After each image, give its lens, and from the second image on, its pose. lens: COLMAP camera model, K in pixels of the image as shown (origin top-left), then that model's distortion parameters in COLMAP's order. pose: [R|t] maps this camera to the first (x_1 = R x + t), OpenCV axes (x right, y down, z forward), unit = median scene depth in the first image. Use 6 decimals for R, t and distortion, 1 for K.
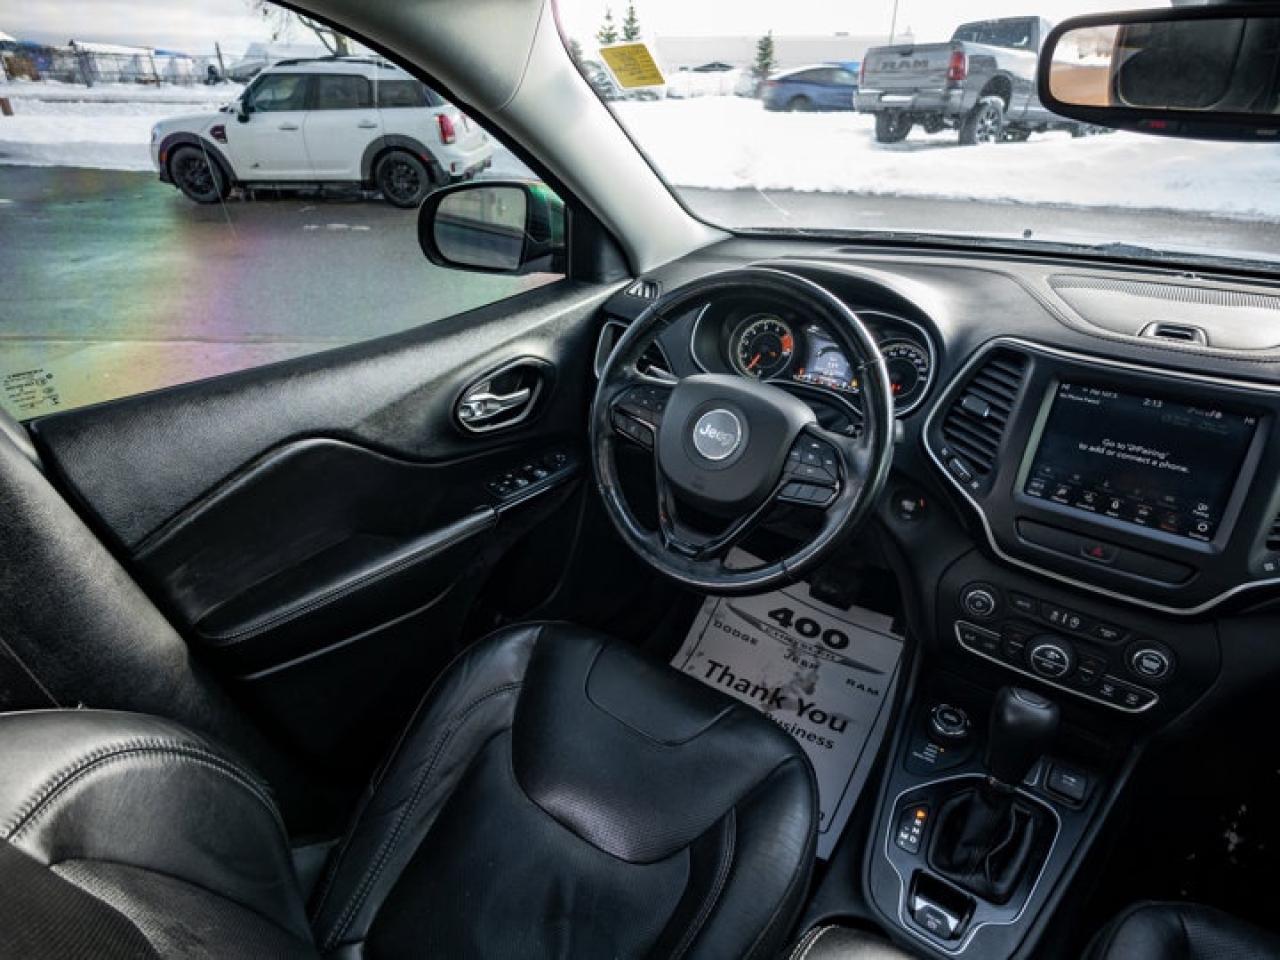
lens RADIAL K [[700.7, 0, 635.9], [0, 700.7, 480.9], [0, 0, 1]] dist [-0.007849, 0.009107]
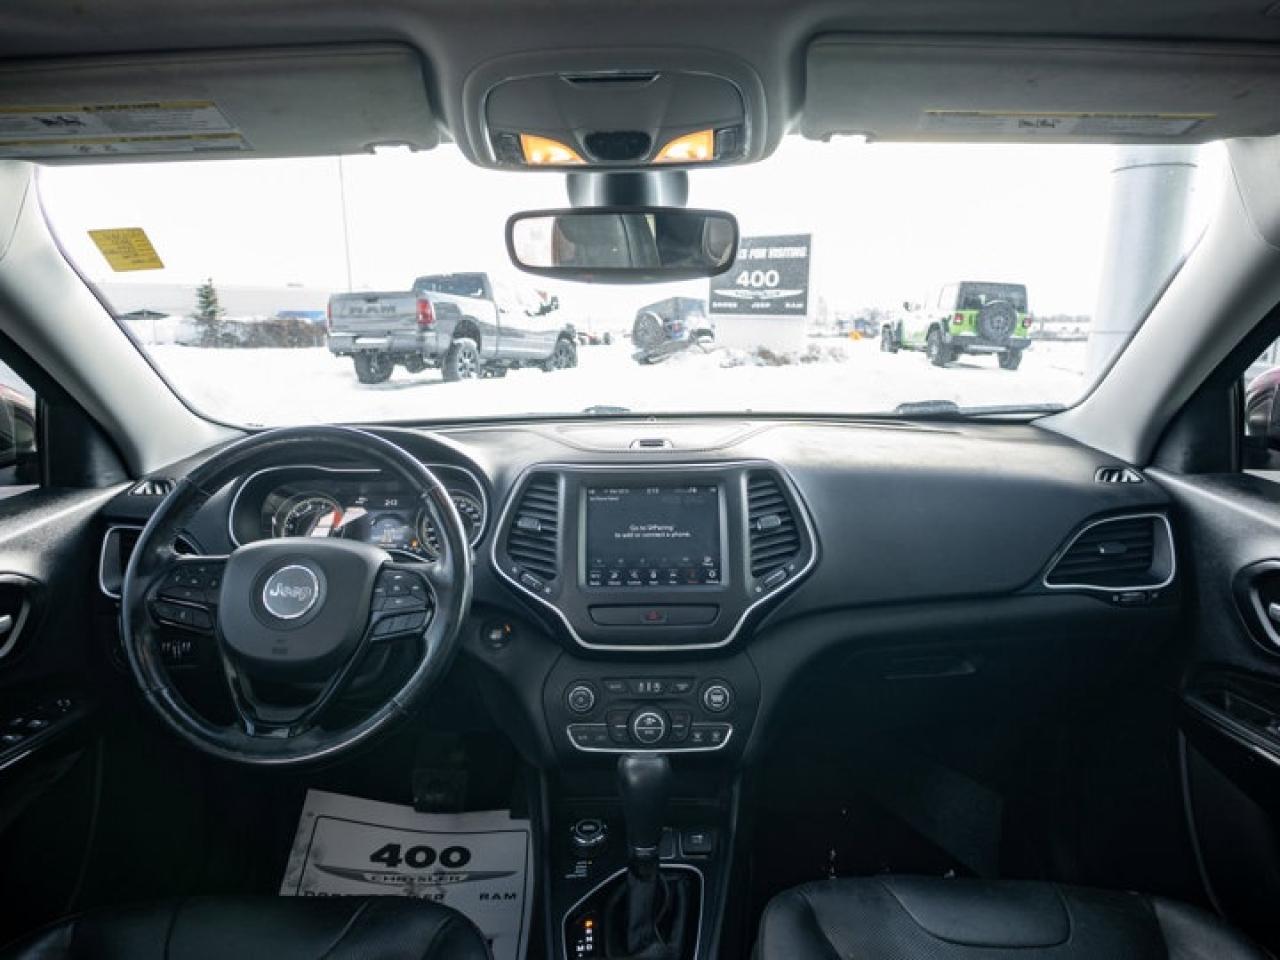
lens RADIAL K [[842.8, 0, 634.1], [0, 842.8, 479.3], [0, 0, 1]] dist [-0.008381, 0.010859]
pose [[0.815065, -0.105054, 0.569766, -0.111317], [0.290844, 0.924722, -0.245558, 0.167796], [-0.501078, 0.365859, 0.784263, -0.133905]]
